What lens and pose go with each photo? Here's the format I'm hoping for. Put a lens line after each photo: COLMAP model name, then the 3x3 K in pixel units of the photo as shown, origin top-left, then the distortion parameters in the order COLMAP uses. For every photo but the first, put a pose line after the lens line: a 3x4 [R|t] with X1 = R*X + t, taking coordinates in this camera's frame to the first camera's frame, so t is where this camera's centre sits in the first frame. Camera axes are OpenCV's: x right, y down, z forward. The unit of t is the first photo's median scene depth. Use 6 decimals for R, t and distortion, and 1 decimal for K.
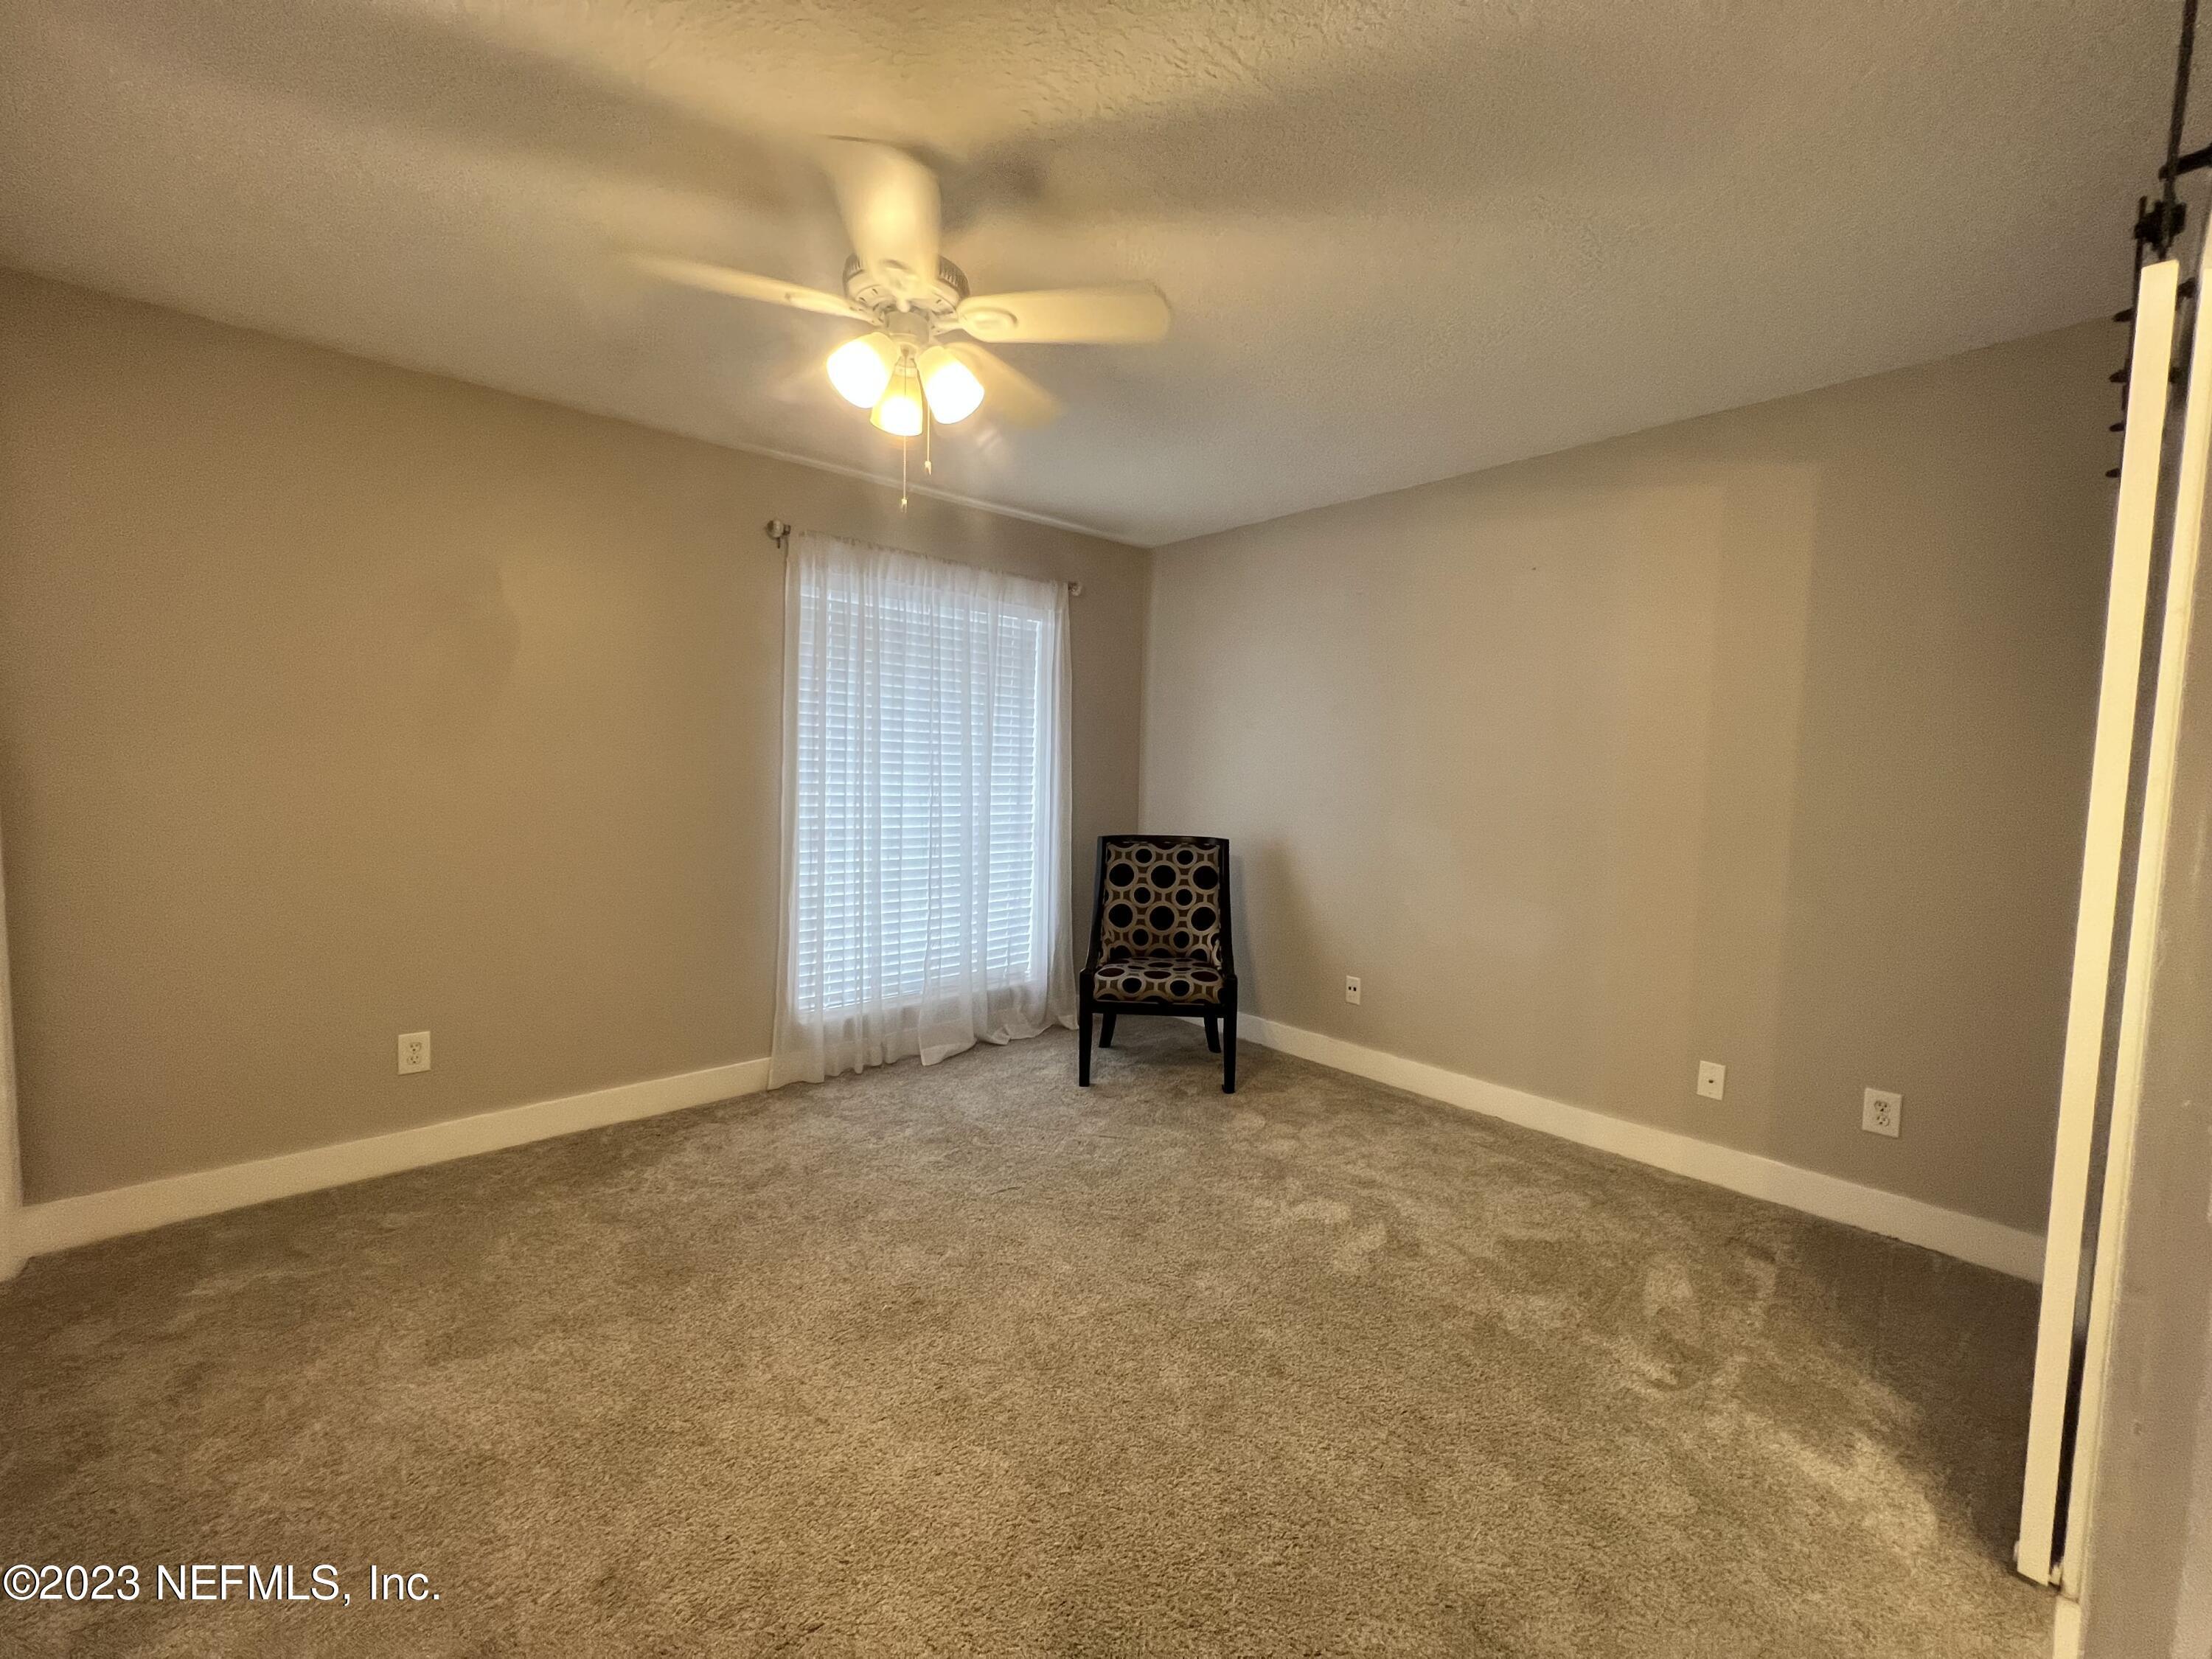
lens RADIAL K [[888.7, 0, 1099.0], [0, 888.7, 825.6], [0, 0, 1]] dist [0.000653, 0.000176]
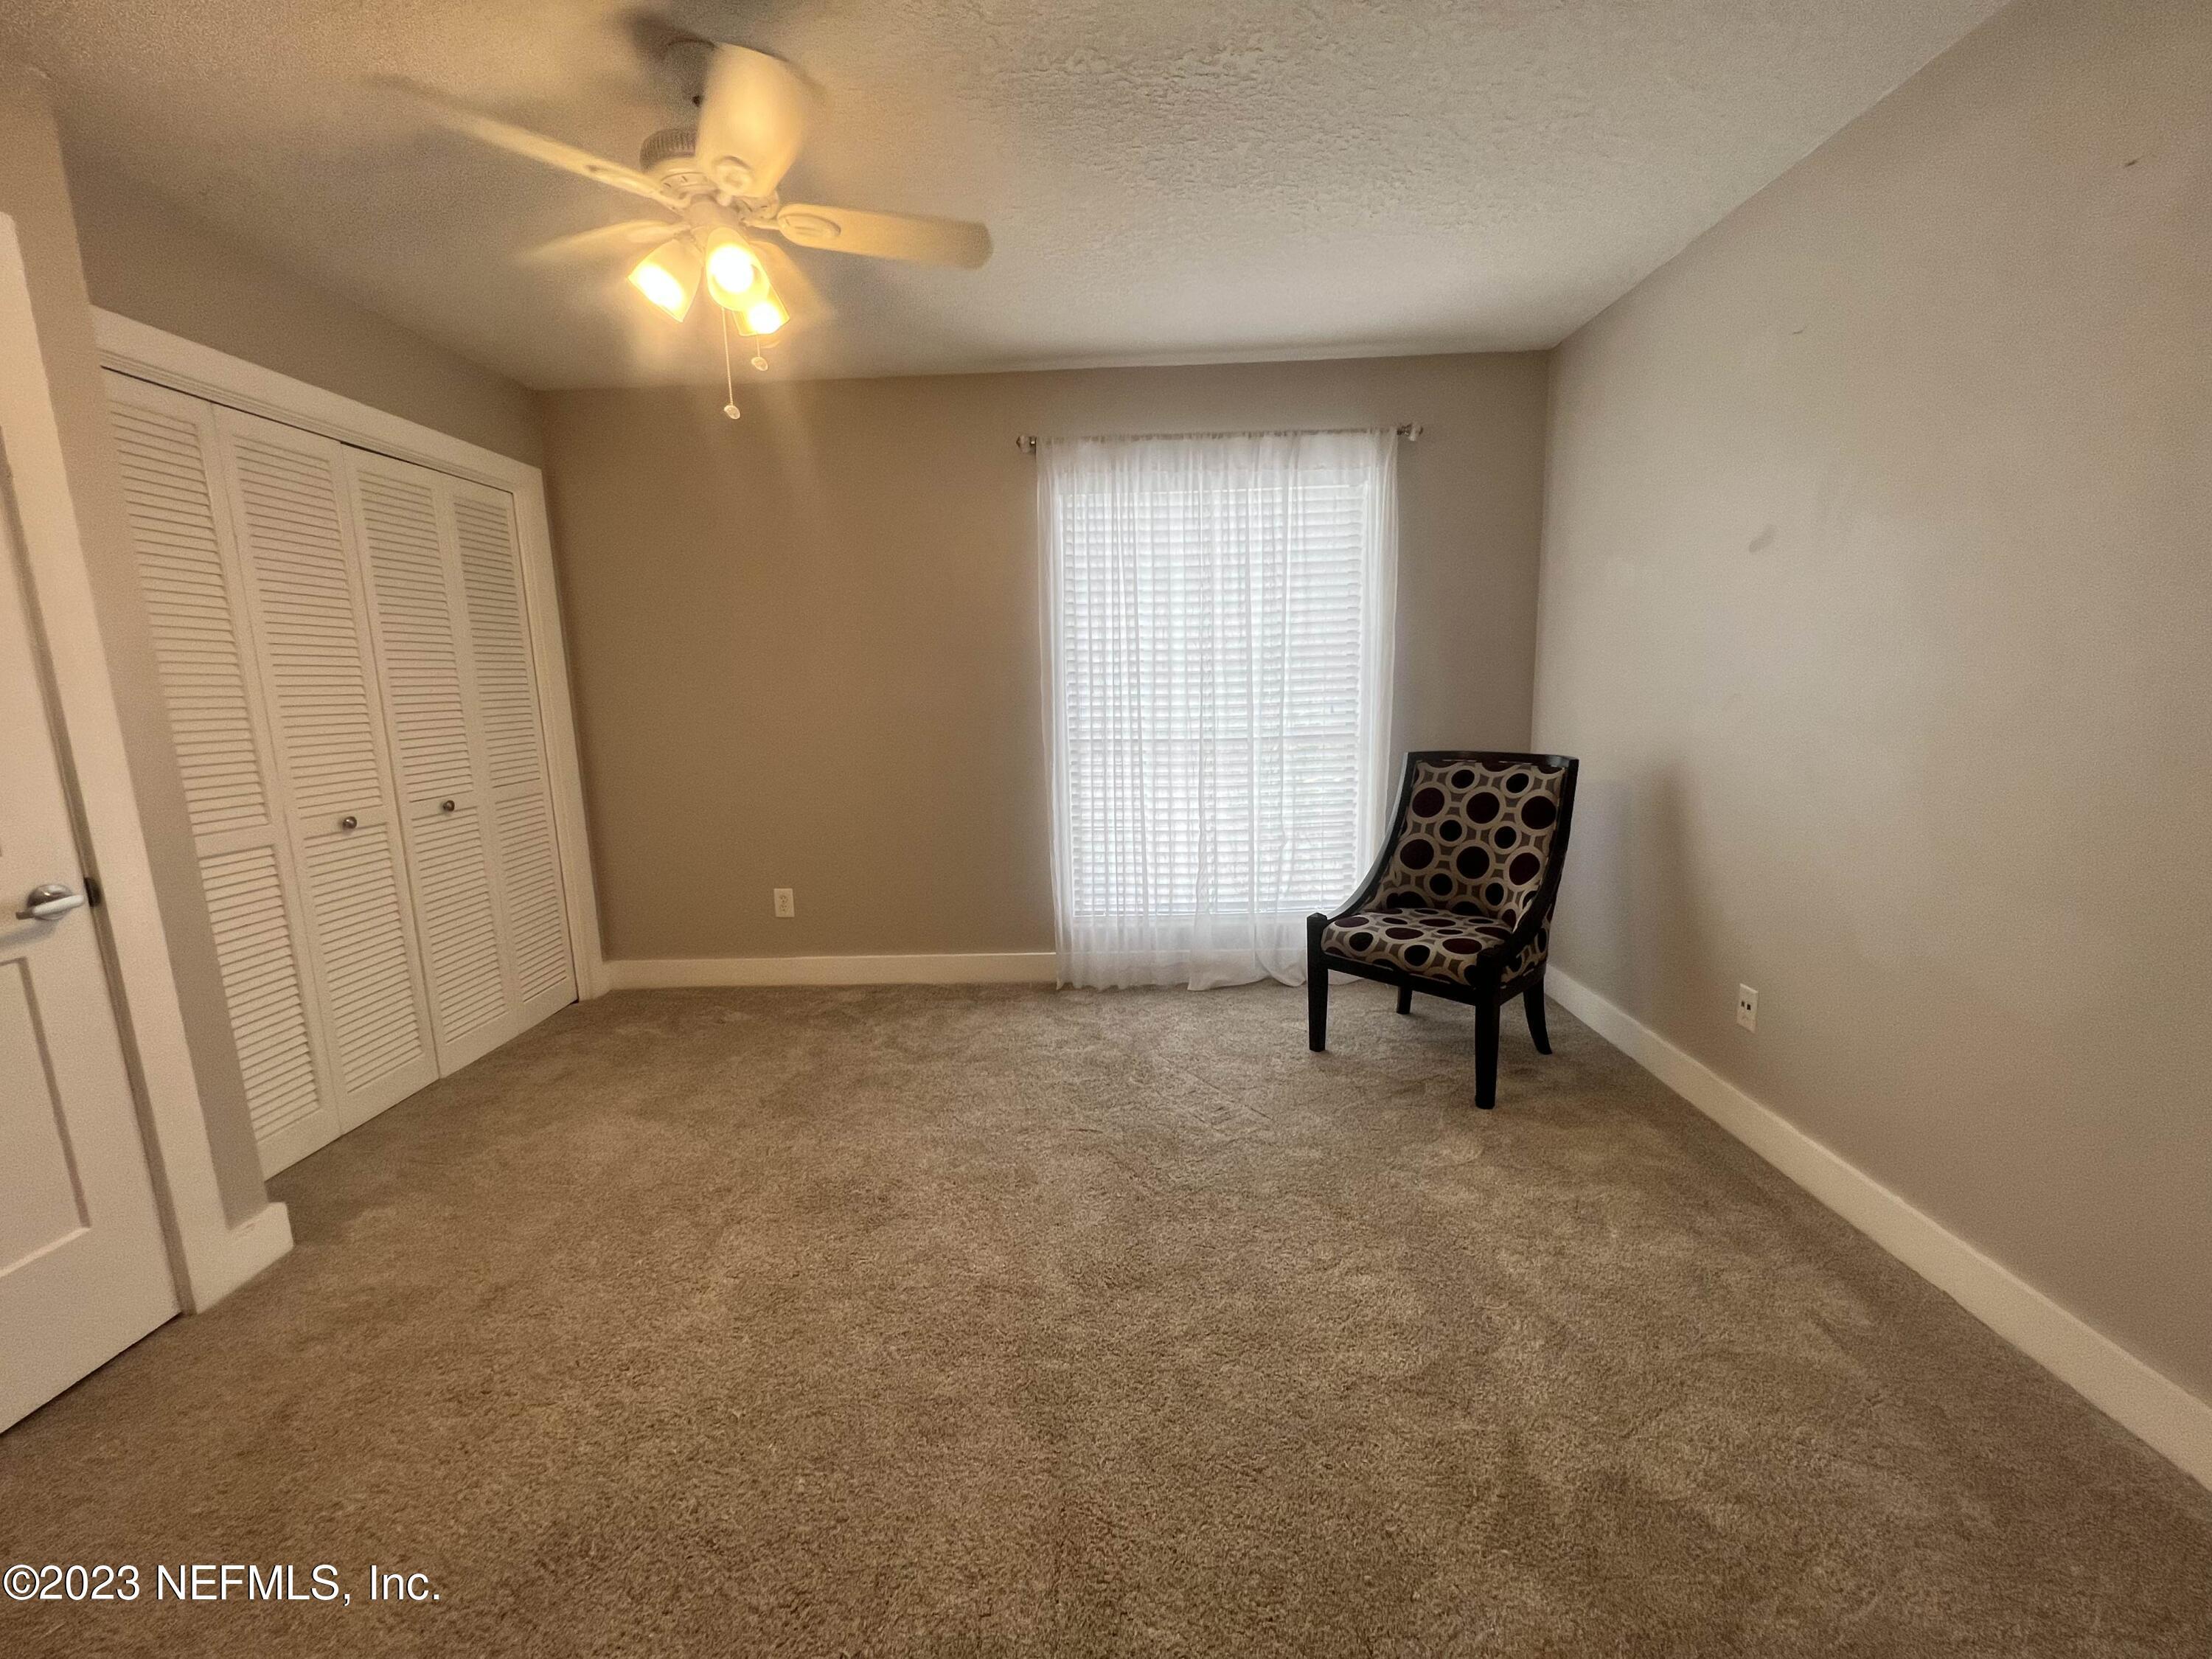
lens RADIAL K [[888.4, 0, 1102.6], [0, 888.4, 824.3], [0, 0, 1]] dist [-0.004450, 0.000954]
pose [[0.731764, 0.071215, -0.677827, 0.350268], [-0.003158, 0.994870, 0.101116, -0.003205], [0.681550, -0.071852, 0.728235, 0.241382]]
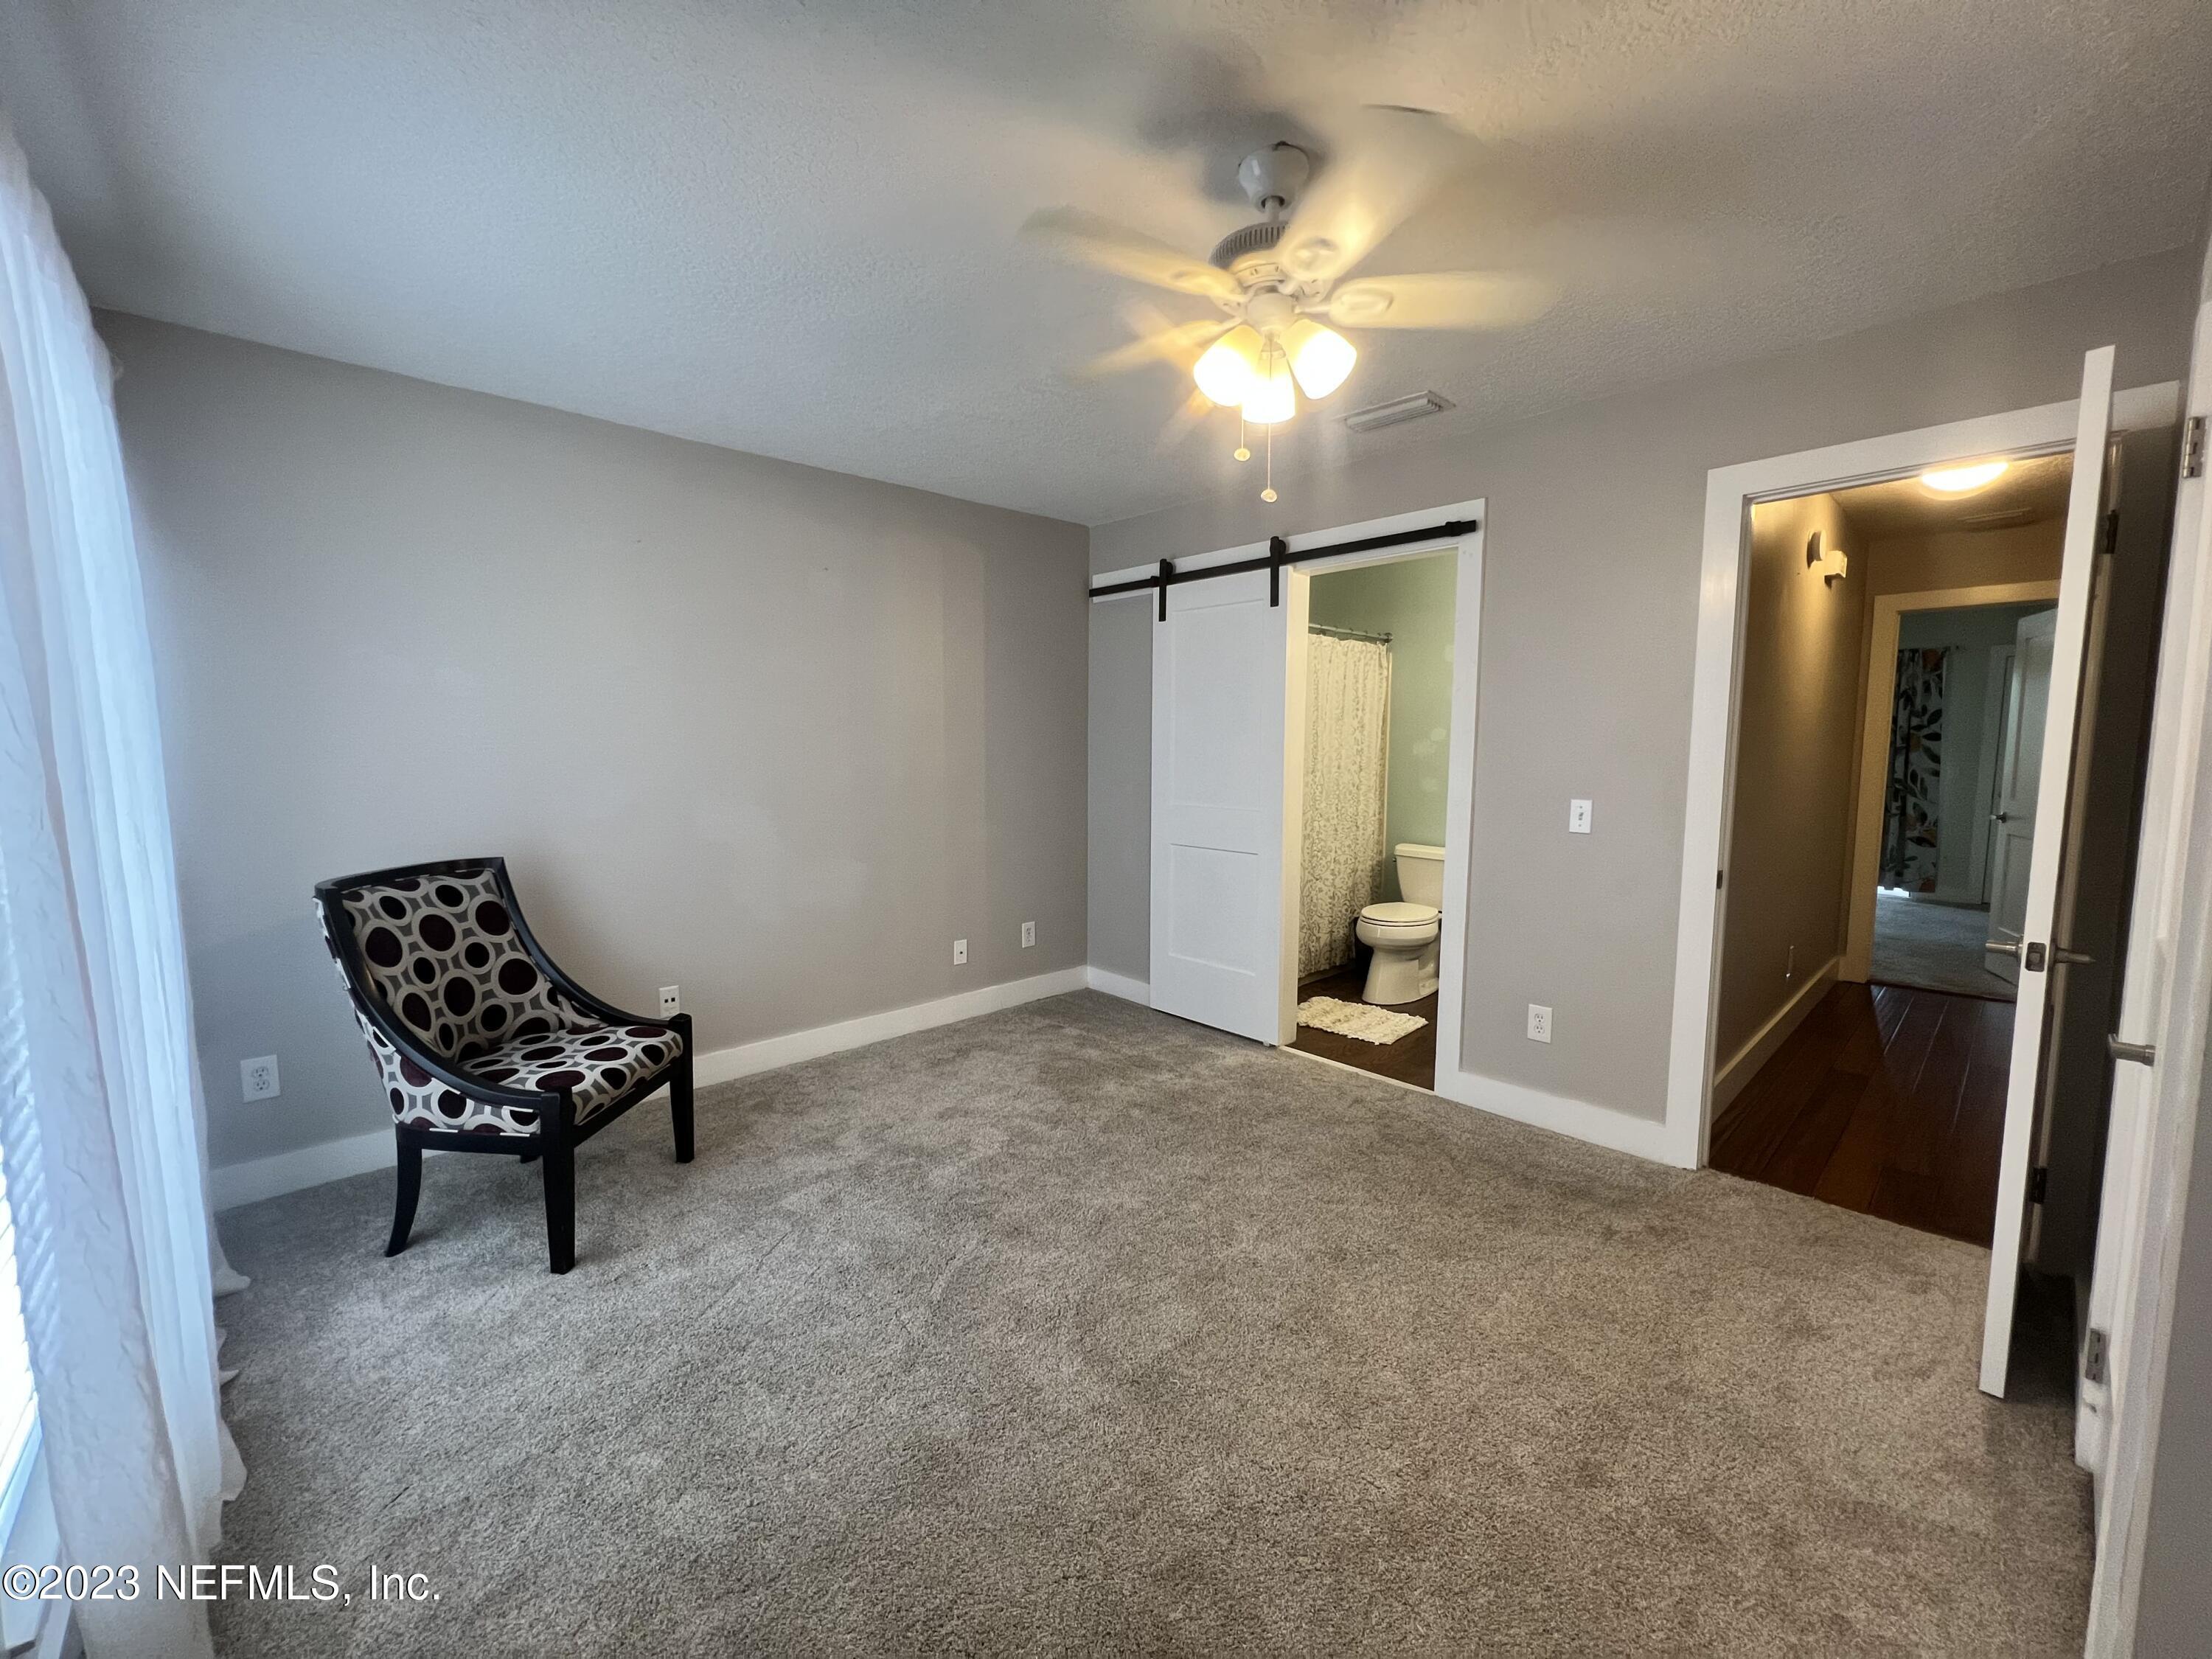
lens RADIAL K [[888.7, 0, 1099.0], [0, 888.7, 825.6], [0, 0, 1]] dist [0.000653, 0.000176]
pose [[-0.031215, -0.113436, 0.993055, -0.552508], [0.066219, 0.991121, 0.115297, -0.057509], [-0.997317, 0.069358, -0.023426, 0.560054]]
